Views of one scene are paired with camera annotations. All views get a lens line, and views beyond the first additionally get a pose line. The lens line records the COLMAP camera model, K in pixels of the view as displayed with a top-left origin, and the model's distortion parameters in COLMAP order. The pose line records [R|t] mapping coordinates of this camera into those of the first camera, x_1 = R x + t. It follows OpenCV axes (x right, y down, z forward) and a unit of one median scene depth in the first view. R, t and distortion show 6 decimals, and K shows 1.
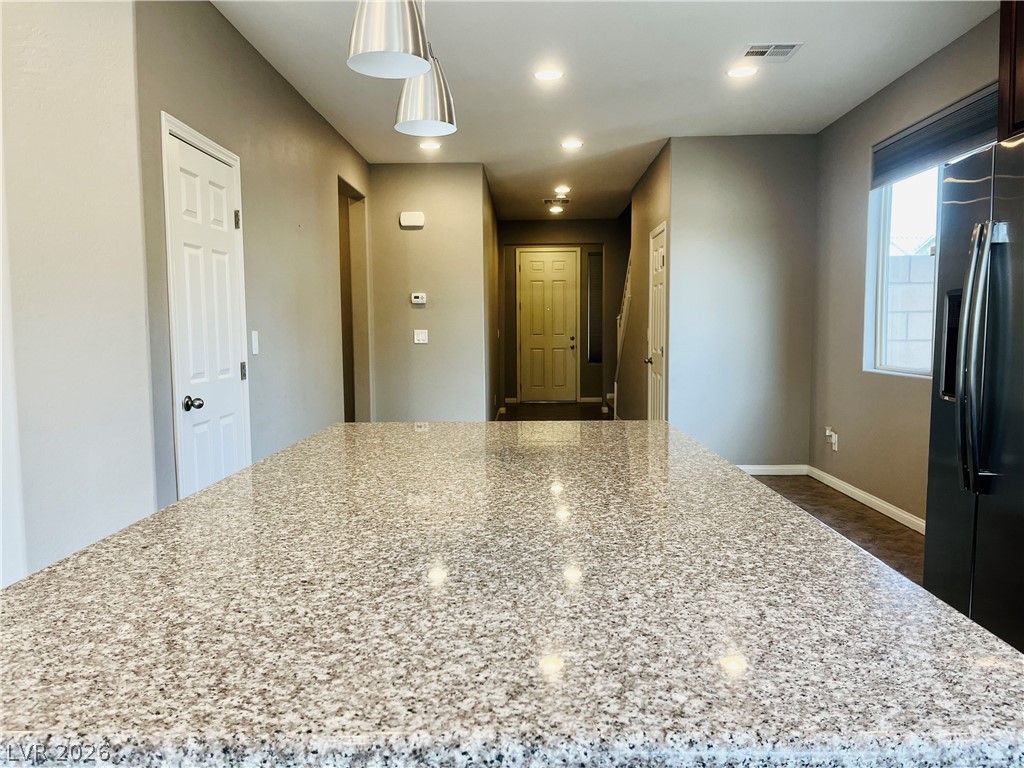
lens RADIAL K [[782.6, 0, 516.2], [0, 782.6, 392.2], [0, 0, 1]] dist [0.060056, -0.092711]
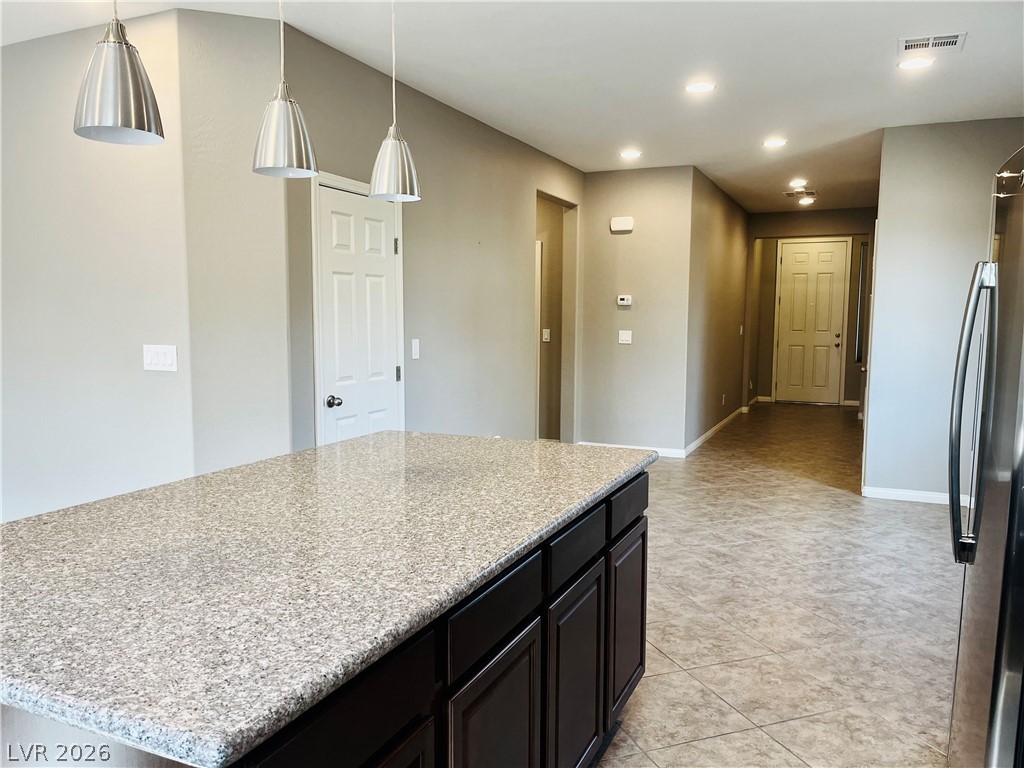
lens RADIAL K [[782.6, 0, 511.2], [0, 782.6, 377.8], [0, 0, 1]] dist [0.060056, -0.092711]
pose [[0.918396, 0.044954, -0.393100, 0.539025], [-0.043843, 0.998969, 0.011811, -0.082329], [0.393226, 0.006388, 0.919420, -0.038997]]
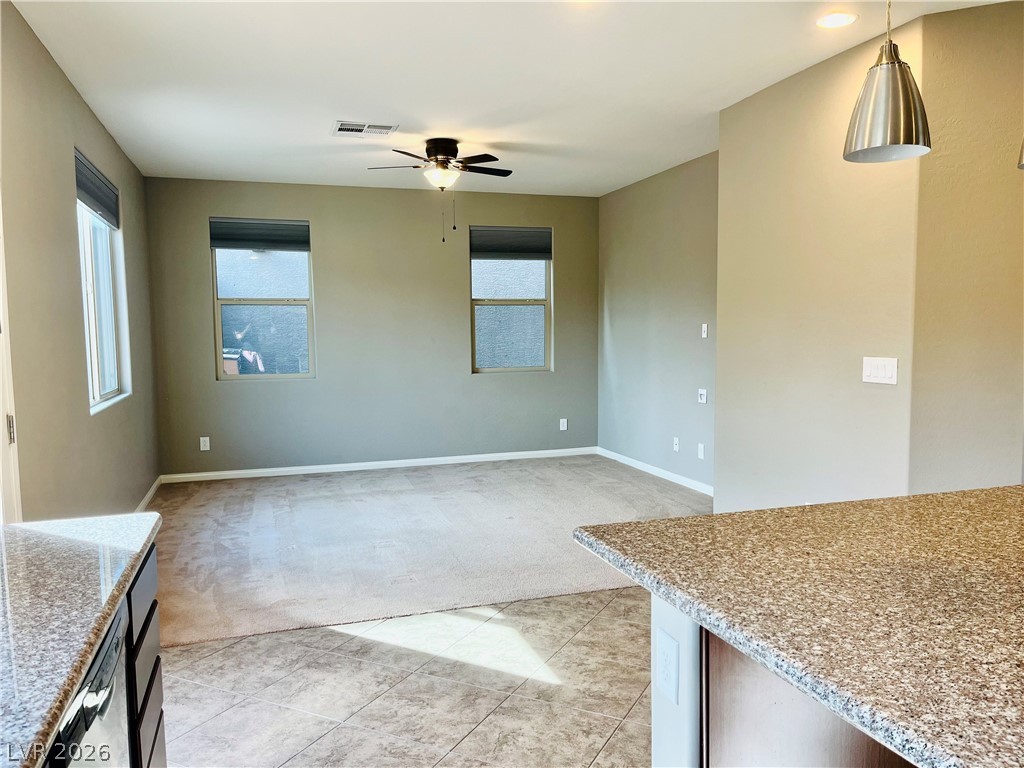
lens RADIAL K [[782.6, 0, 514.7], [0, 782.6, 375.1], [0, 0, 1]] dist [0.060056, -0.092711]
pose [[0.328435, 0.064387, -0.942329, 0.517547], [-0.071465, 0.996508, 0.043181, -0.078698], [0.941819, 0.053162, 0.331890, -0.079157]]
